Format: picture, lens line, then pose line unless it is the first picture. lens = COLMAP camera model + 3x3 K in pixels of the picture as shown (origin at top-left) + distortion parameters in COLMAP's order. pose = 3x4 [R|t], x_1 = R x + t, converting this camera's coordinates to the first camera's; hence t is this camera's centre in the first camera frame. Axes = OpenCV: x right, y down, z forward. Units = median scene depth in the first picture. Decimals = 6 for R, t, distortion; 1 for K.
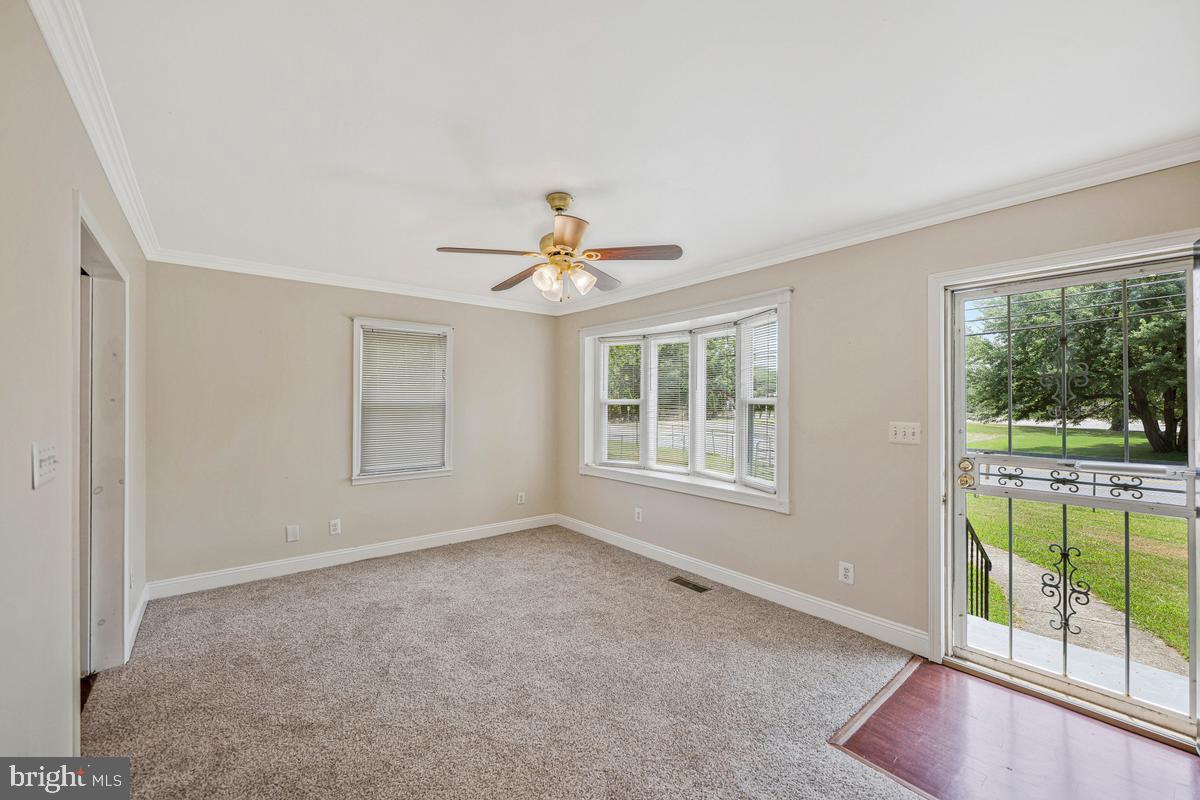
lens RADIAL K [[482.4, 0, 602.1], [0, 482.4, 400.7], [0, 0, 1]] dist [-0.000592, -0.000098]
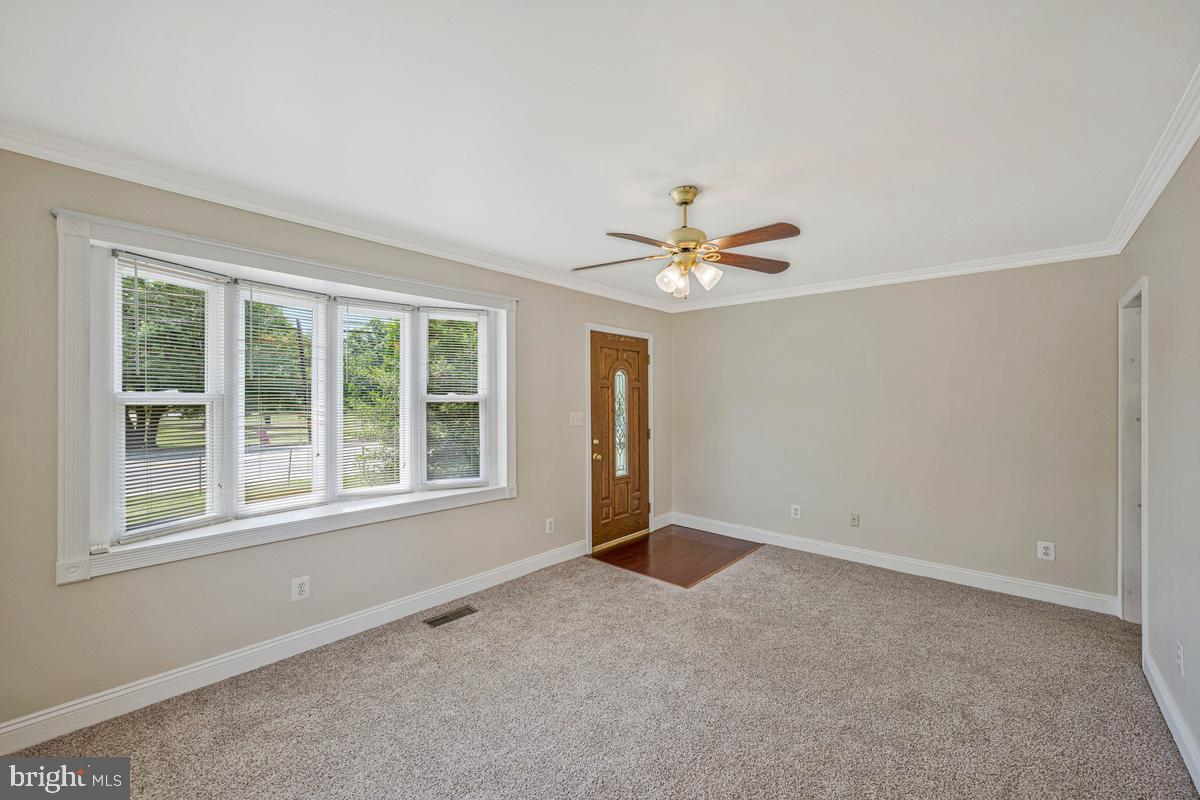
lens RADIAL K [[482.4, 0, 602.1], [0, 482.4, 400.7], [0, 0, 1]] dist [-0.000592, -0.000098]
pose [[-0.160126, -0.007305, 0.987070, -0.674068], [-0.004636, 0.999967, 0.006649, -0.001136], [-0.987086, -0.003511, -0.160155, 0.858437]]
